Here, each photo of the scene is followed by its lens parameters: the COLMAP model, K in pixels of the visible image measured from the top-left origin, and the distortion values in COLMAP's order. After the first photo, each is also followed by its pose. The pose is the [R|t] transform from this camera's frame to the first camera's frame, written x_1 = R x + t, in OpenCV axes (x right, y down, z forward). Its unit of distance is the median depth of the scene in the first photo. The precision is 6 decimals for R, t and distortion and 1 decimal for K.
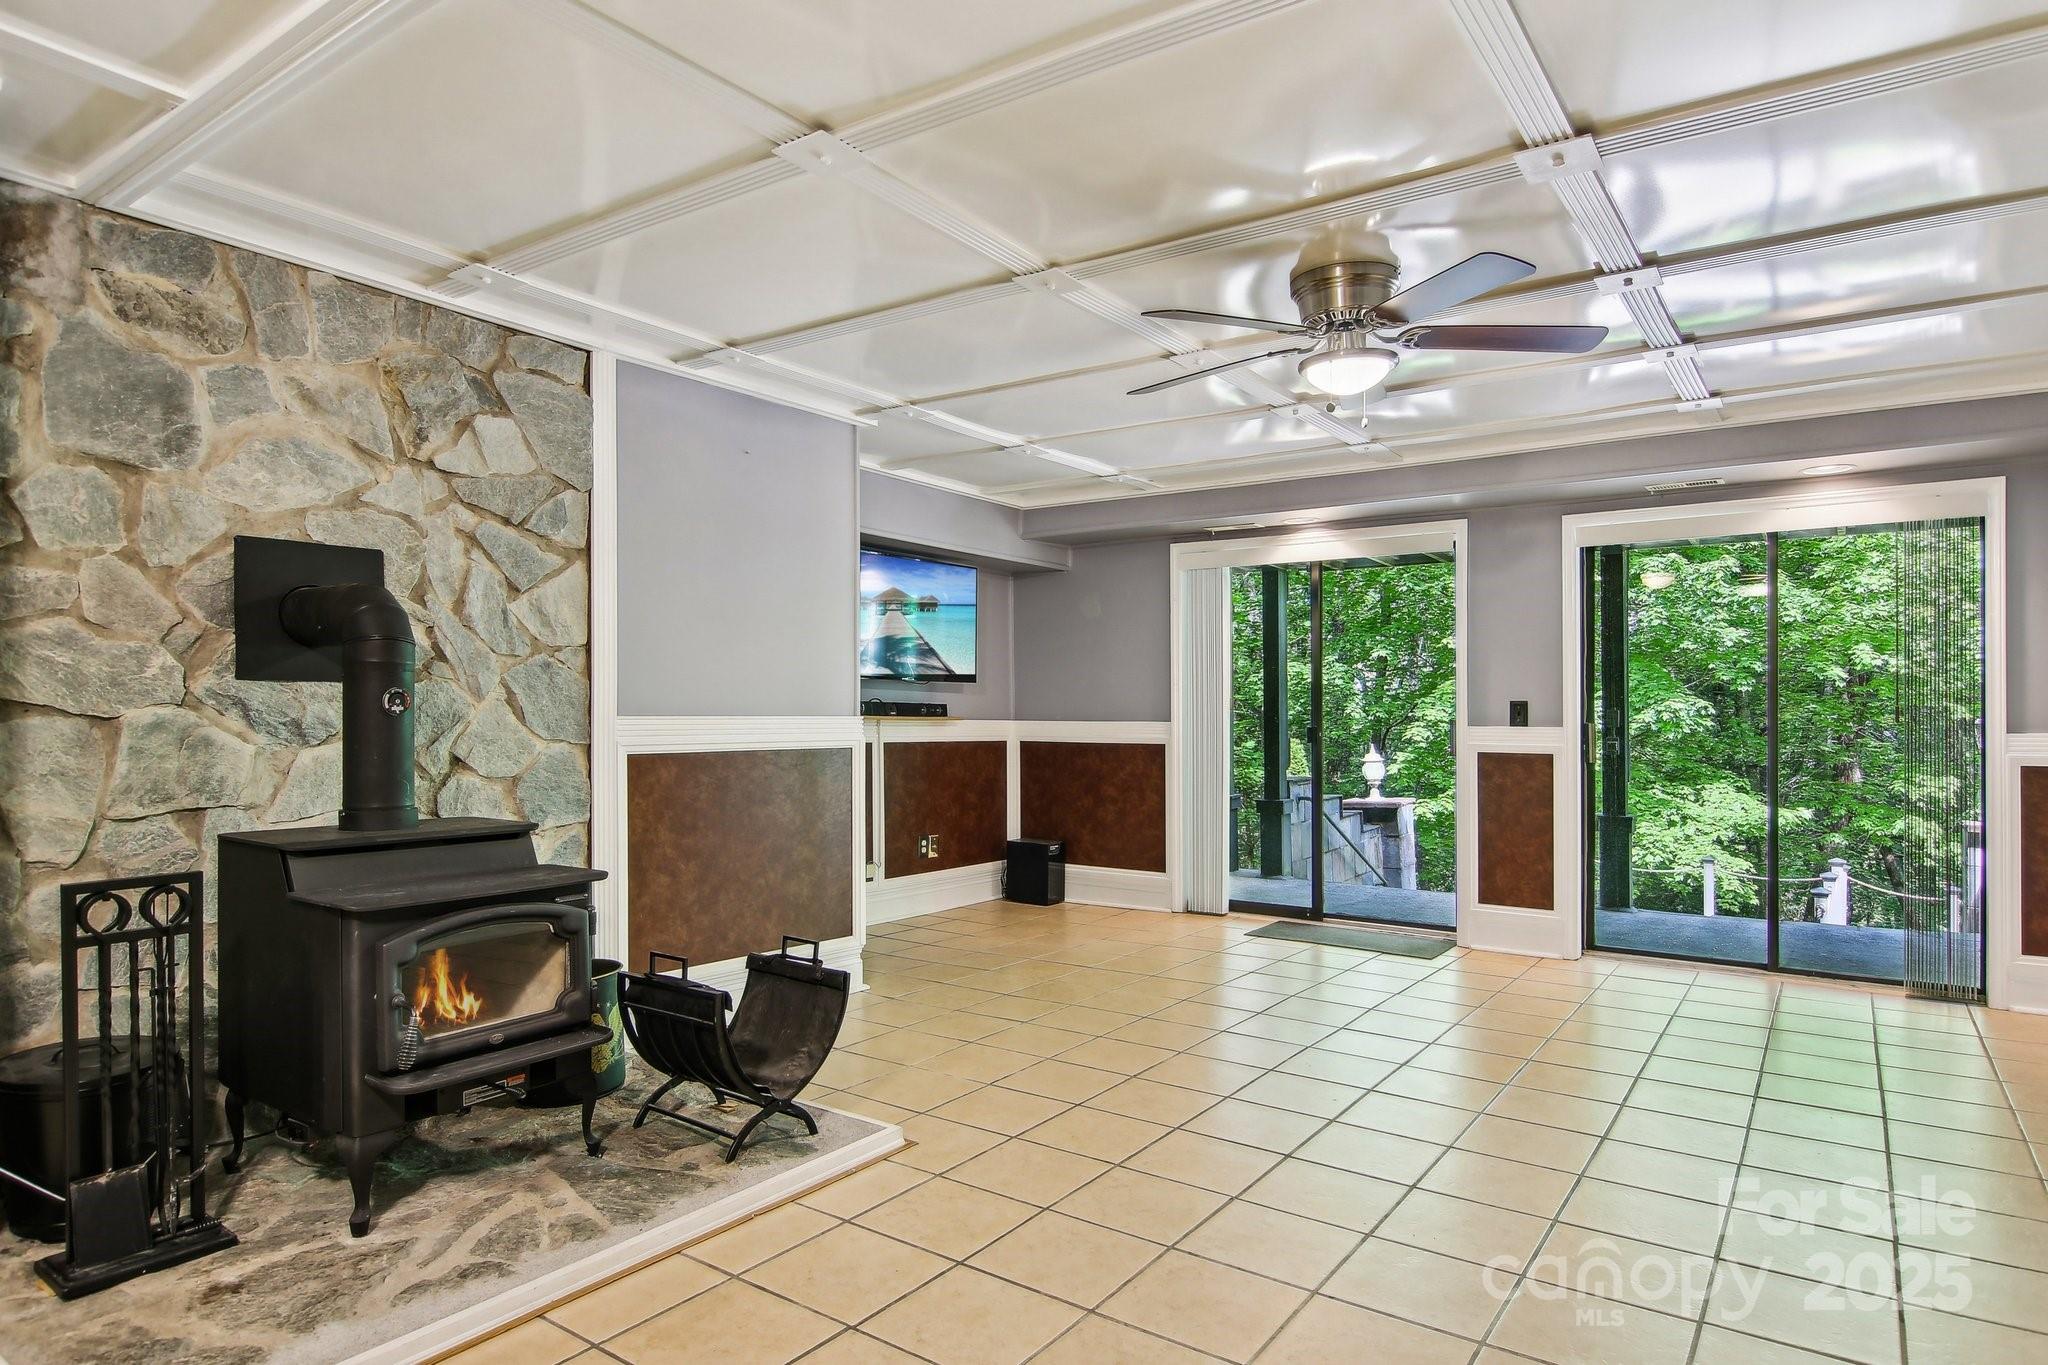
lens RADIAL K [[1164.5, 0, 1033.9], [0, 1164.5, 702.9], [0, 0, 1]] dist [-0.000289, -0.001733]
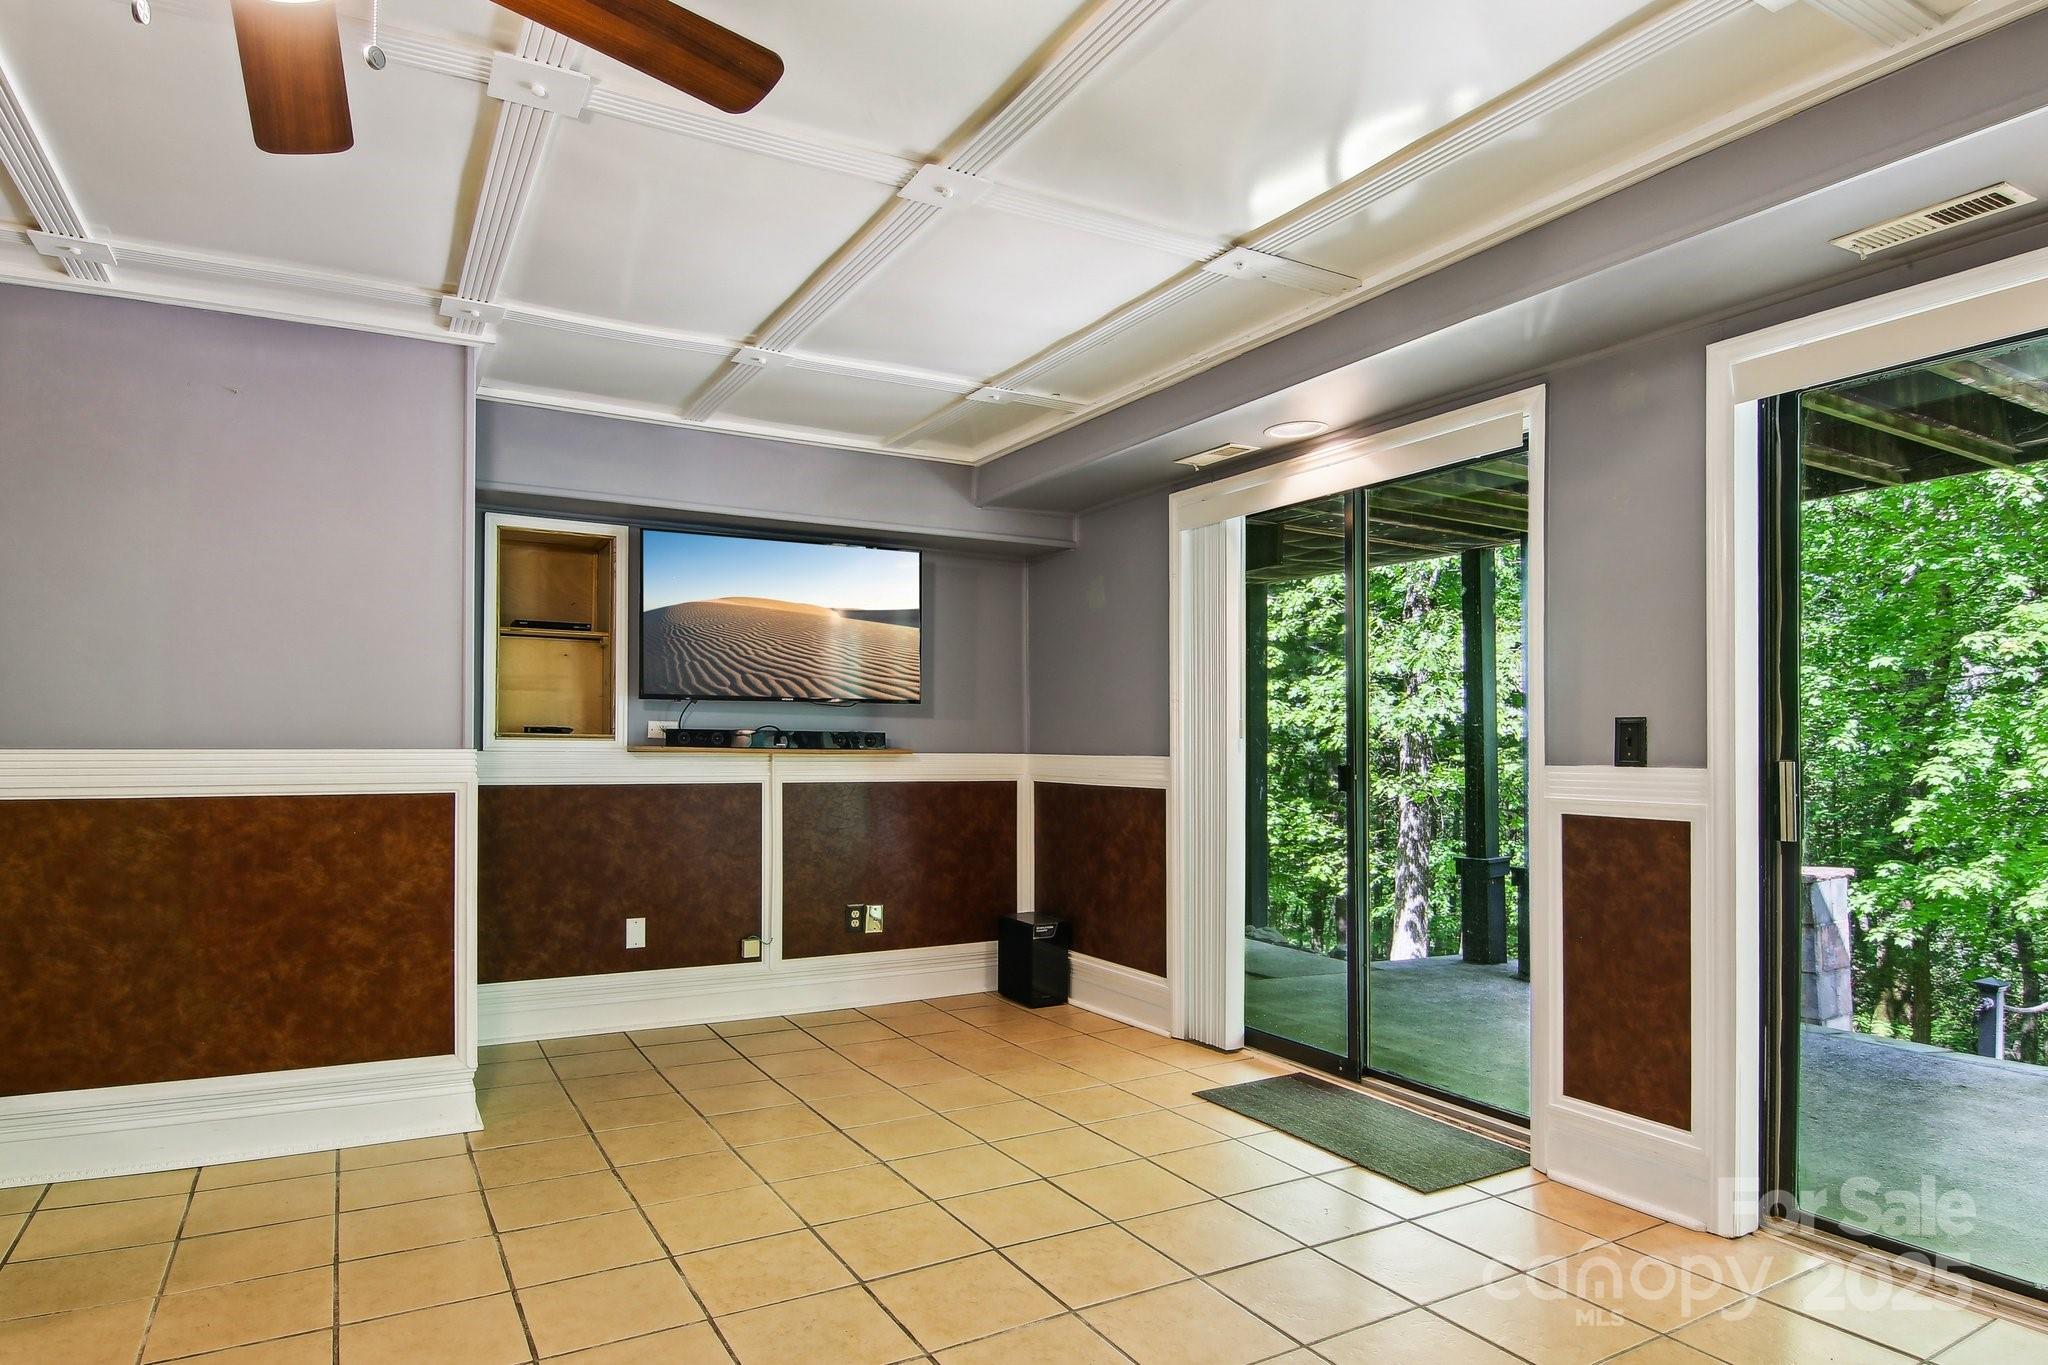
lens RADIAL K [[1166.4, 0, 1038.9], [0, 1166.4, 732.9], [0, 0, 1]] dist [0.000005, -0.002400]
pose [[0.907264, -0.007044, -0.420504, 0.385831], [0.005747, 0.999974, -0.004351, 0.005770], [0.420523, 0.001531, 0.907280, 0.404956]]
